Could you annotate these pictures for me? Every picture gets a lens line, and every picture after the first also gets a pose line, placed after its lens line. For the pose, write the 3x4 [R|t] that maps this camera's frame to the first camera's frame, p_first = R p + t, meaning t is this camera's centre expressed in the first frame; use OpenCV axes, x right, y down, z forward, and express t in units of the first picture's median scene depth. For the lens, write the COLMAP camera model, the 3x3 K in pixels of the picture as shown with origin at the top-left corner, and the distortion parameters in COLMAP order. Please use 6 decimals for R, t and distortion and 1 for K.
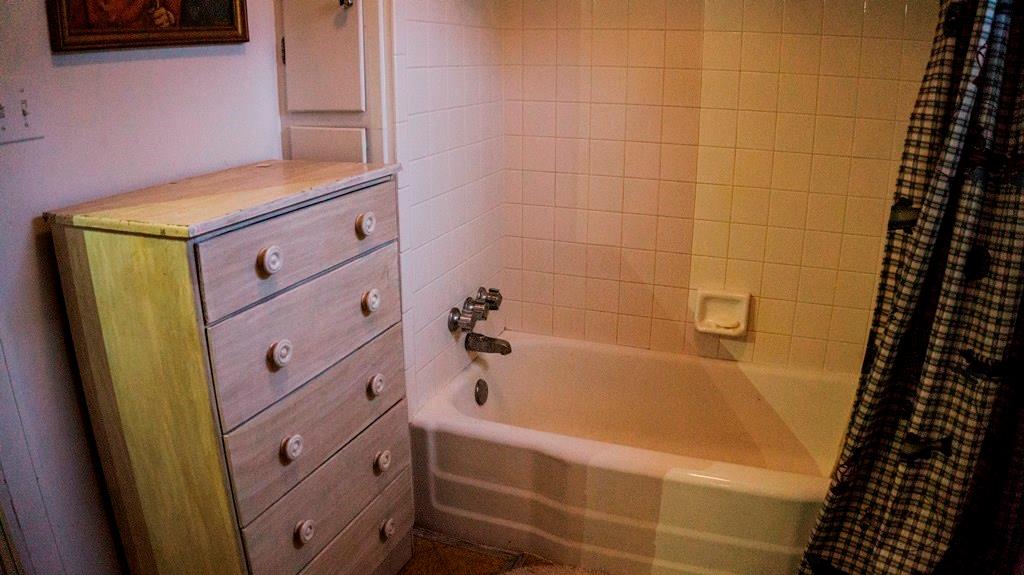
lens RADIAL K [[721.9, 0, 512.0], [0, 721.9, 287.5], [0, 0, 1]] dist [-0.234542, 0.100811]
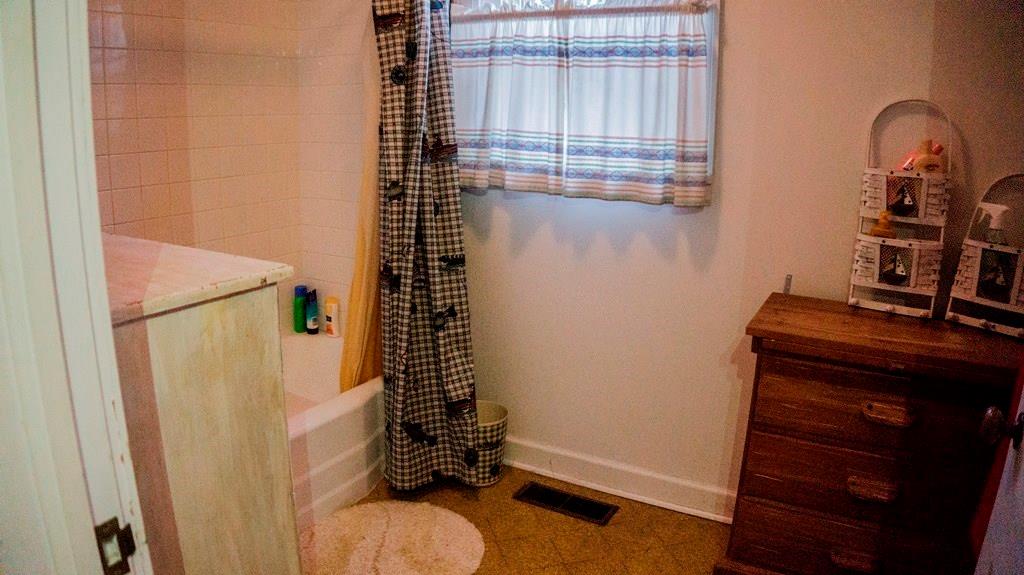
lens RADIAL K [[721.9, 0, 512.0], [0, 721.9, 287.5], [0, 0, 1]] dist [-0.234542, 0.100811]
pose [[0.141042, -0.230370, 0.962827, -1.170796], [0.284737, 0.940896, 0.183412, -0.129830], [-0.948173, 0.248284, 0.198301, 0.451000]]
